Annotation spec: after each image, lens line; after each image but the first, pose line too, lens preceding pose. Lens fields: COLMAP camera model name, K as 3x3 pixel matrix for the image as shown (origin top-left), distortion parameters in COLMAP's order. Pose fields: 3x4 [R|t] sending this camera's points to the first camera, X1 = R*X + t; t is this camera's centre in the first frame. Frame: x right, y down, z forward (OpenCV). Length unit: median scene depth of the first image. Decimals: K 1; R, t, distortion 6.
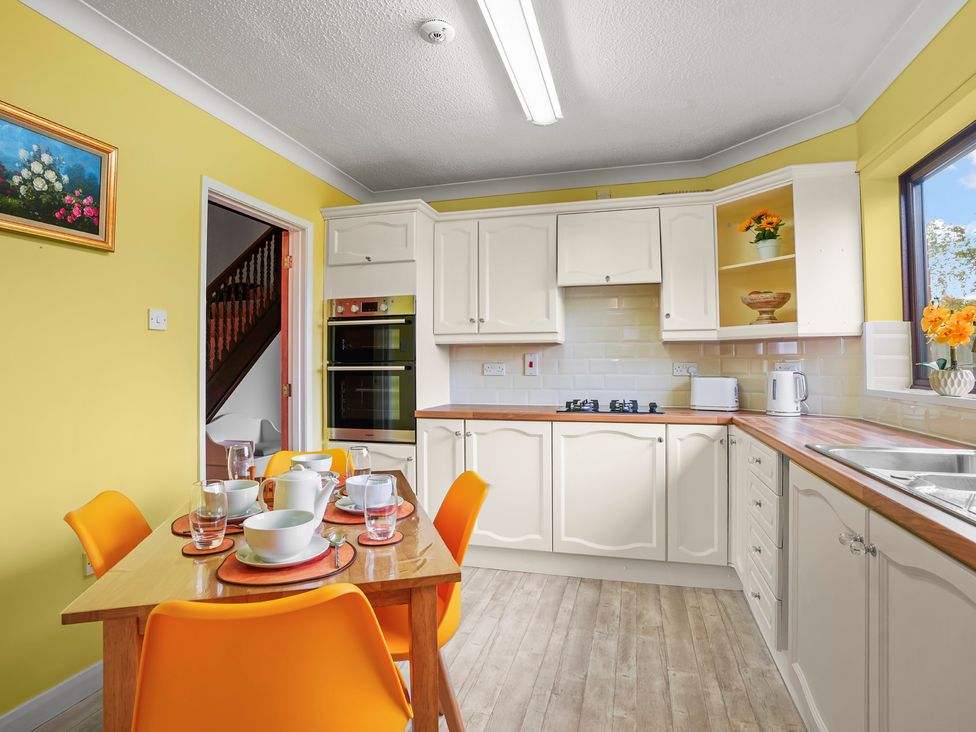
lens RADIAL K [[490.5, 0, 496.1], [0, 490.5, 361.0], [0, 0, 1]] dist [-0.061455, 0.015857]
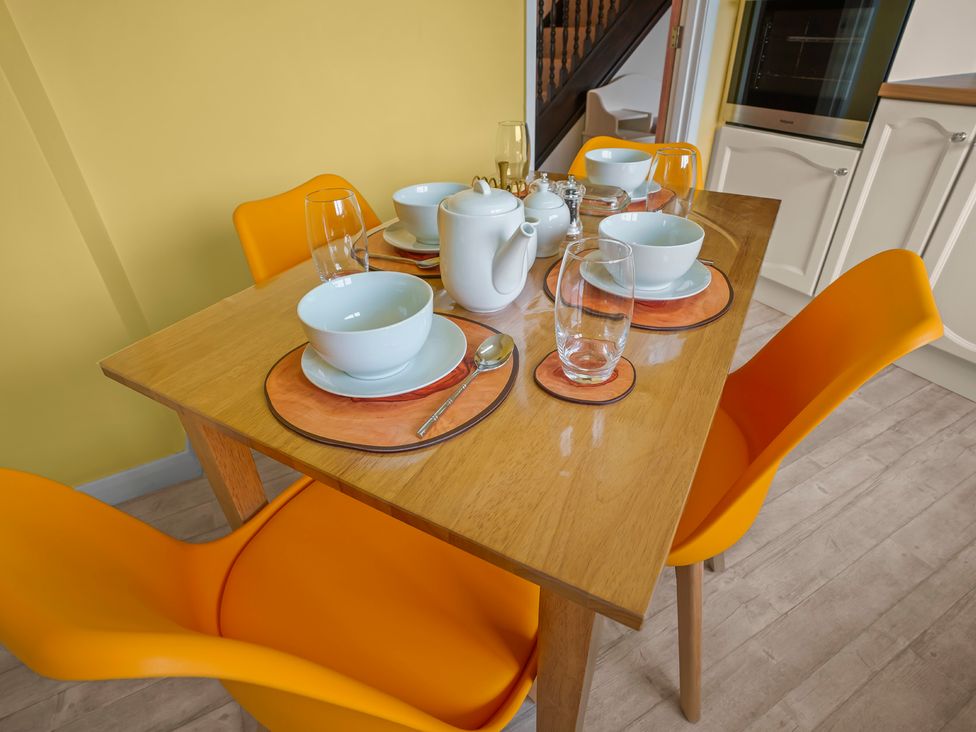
lens RADIAL K [[490.5, 0, 496.1], [0, 490.5, 361.0], [0, 0, 1]] dist [-0.061455, 0.015857]
pose [[0.671331, 0.401664, -0.622881, -0.006248], [0.046908, 0.815706, 0.576562, 0.041813], [0.739672, -0.416282, 0.528767, 0.340432]]
